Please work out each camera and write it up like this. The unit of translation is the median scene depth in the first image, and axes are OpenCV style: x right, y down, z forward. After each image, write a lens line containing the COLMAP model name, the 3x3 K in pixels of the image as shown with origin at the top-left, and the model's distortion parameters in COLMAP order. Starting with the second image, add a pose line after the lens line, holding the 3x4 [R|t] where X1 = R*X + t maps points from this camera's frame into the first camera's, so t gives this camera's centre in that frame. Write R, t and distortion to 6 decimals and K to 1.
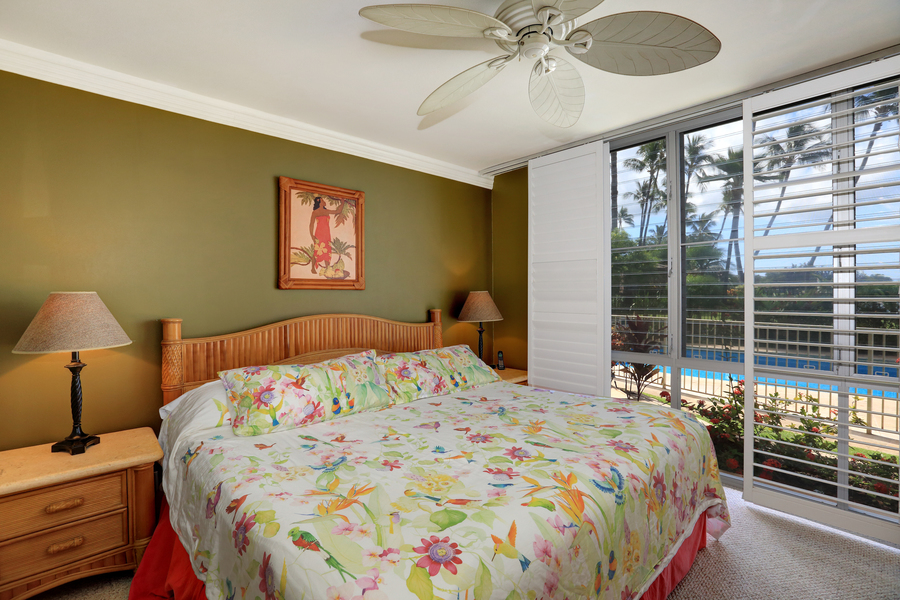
lens RADIAL K [[408.5, 0, 450.0], [0, 408.5, 300.0], [0, 0, 1]] dist [-0.042967, 0.000633]
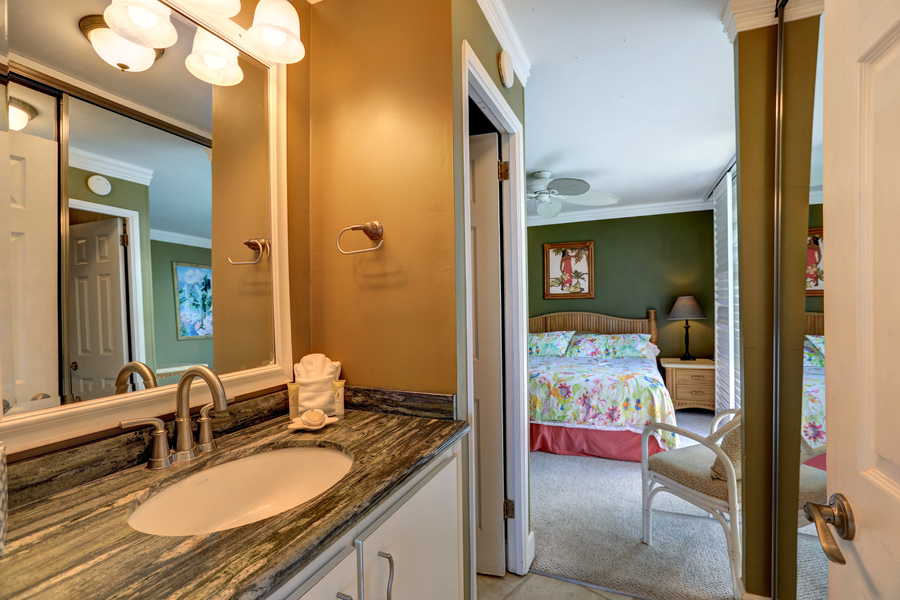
lens RADIAL K [[408.5, 0, 450.0], [0, 408.5, 300.0], [0, 0, 1]] dist [-0.042967, 0.000633]
pose [[0.403677, -0.007104, -0.914874, 1.204334], [0.005349, 0.999971, -0.005405, -0.012264], [0.914886, -0.002712, 0.403704, -0.260840]]
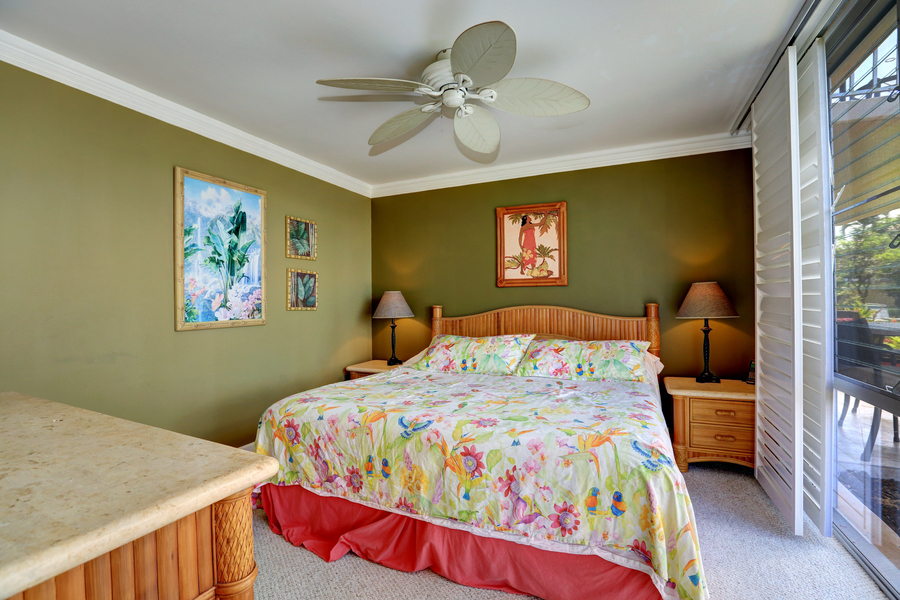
lens RADIAL K [[408.5, 0, 450.0], [0, 408.5, 300.0], [0, 0, 1]] dist [-0.042967, 0.000633]
pose [[0.400174, 0.004592, -0.916428, 0.781118], [0.000422, 0.999986, 0.005195, 0.010355], [0.916439, -0.002466, 0.400166, 0.255355]]
